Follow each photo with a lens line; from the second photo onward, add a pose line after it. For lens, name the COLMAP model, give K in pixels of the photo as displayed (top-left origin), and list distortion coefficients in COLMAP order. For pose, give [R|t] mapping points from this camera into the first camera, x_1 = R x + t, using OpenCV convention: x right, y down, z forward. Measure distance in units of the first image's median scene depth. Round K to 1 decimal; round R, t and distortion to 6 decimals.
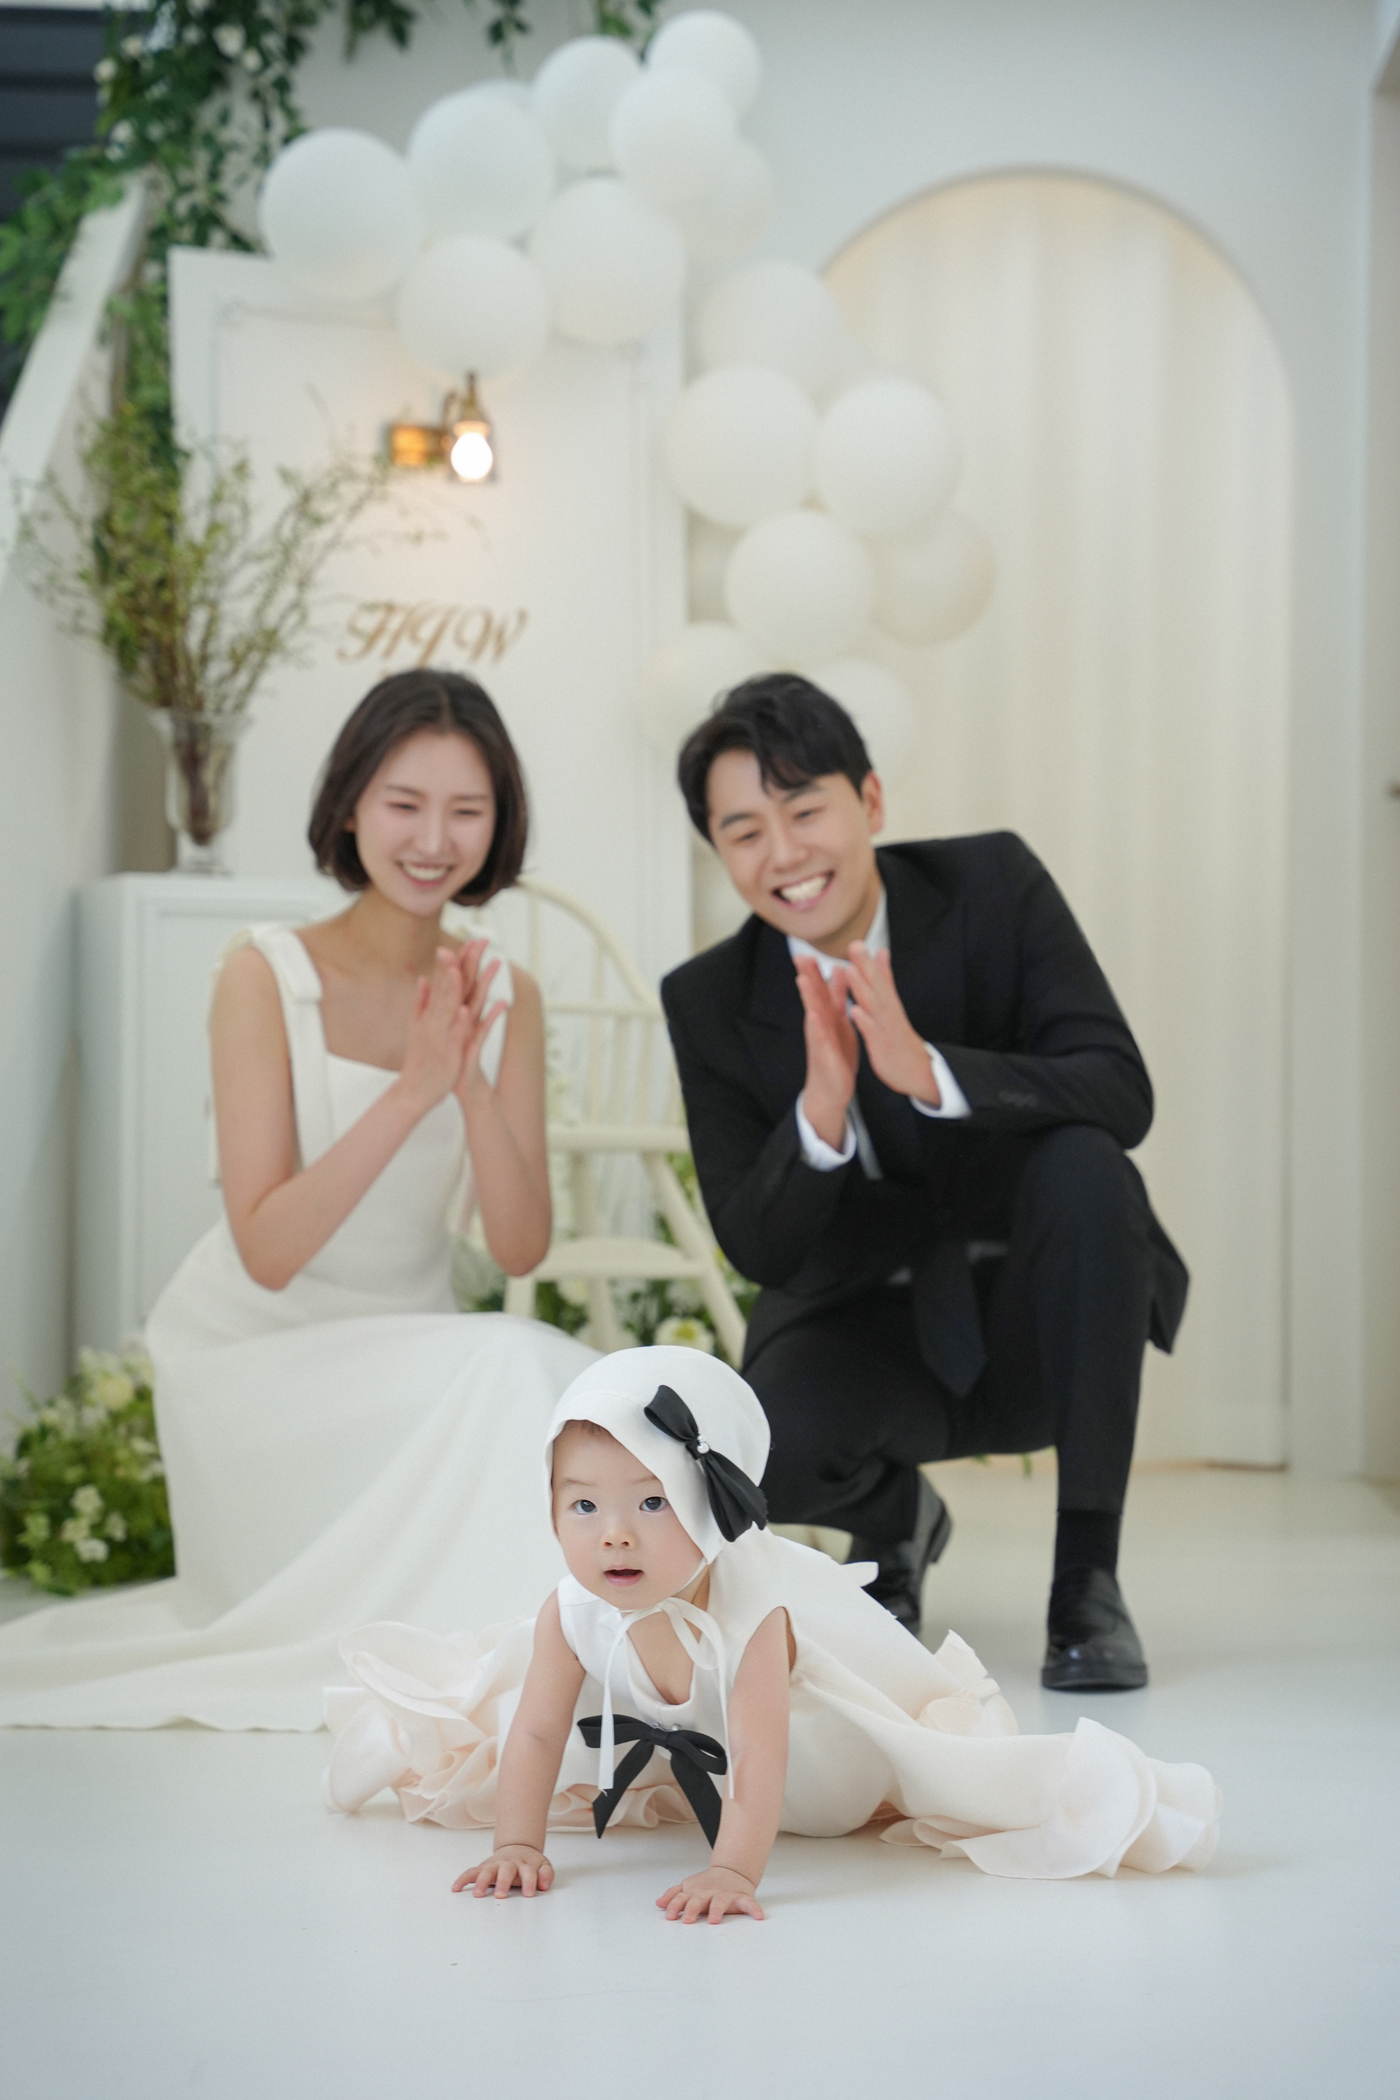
lens RADIAL K [[4121.3, 0, 702.8], [0, 4121.3, 1043.8], [0, 0, 1]] dist [0.300600, 0.000000]
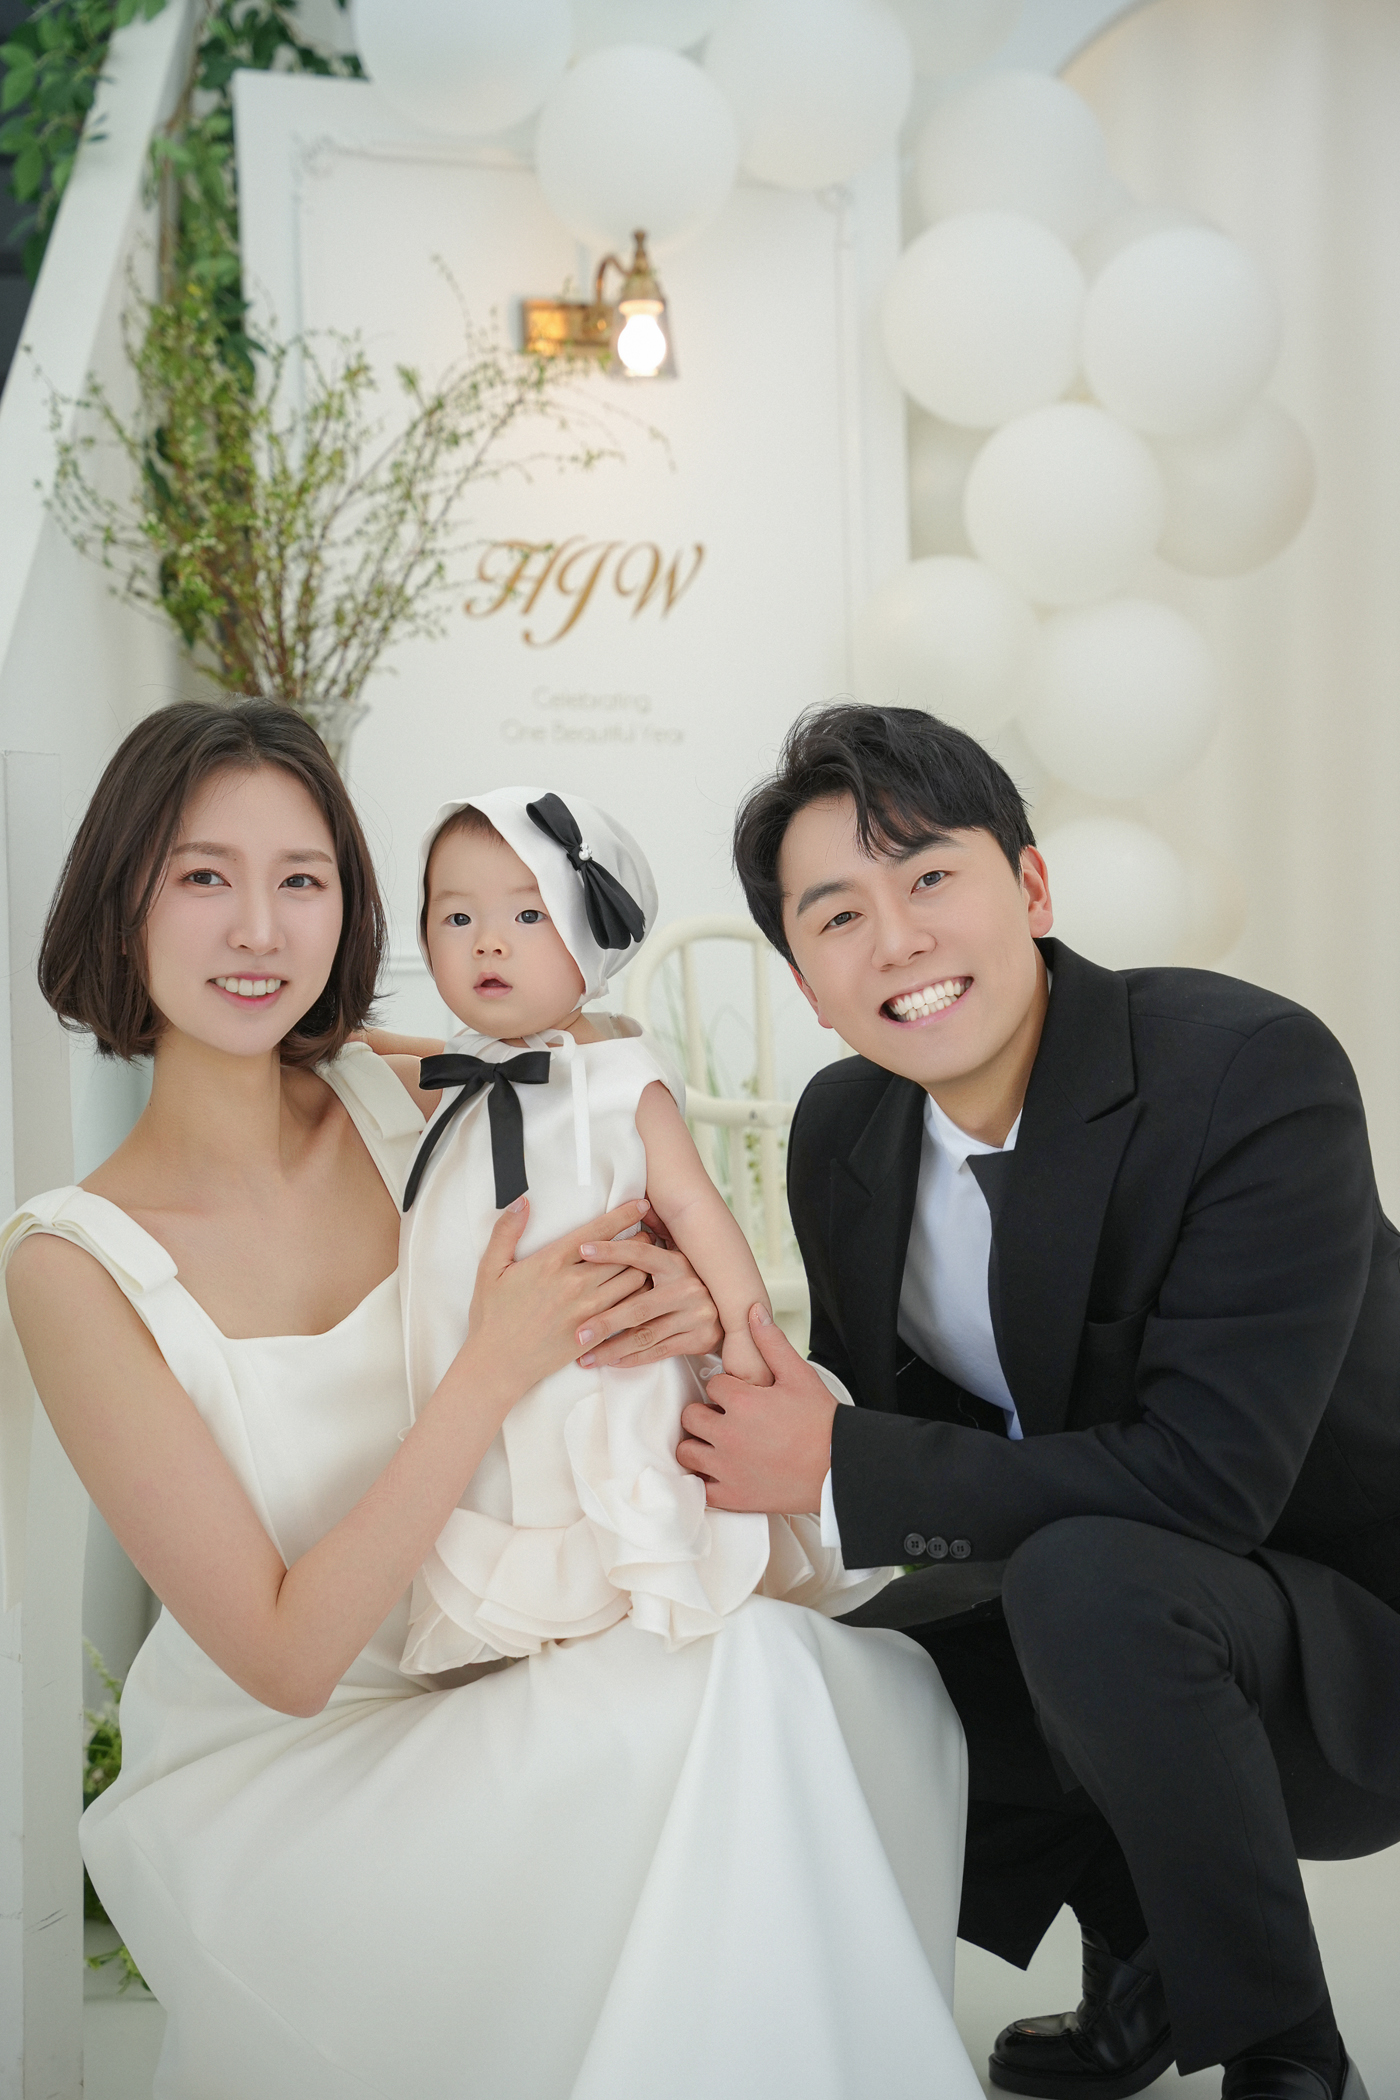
lens RADIAL K [[4121.3, 0, 697.2], [0, 4121.3, 1056.9], [0, 0, 1]] dist [0.300600, 0.000000]
pose [[0.999788, -0.018700, 0.008647, -0.054516], [0.018323, 0.998956, 0.041858, -0.043526], [-0.009421, -0.041691, 0.999086, 0.239870]]
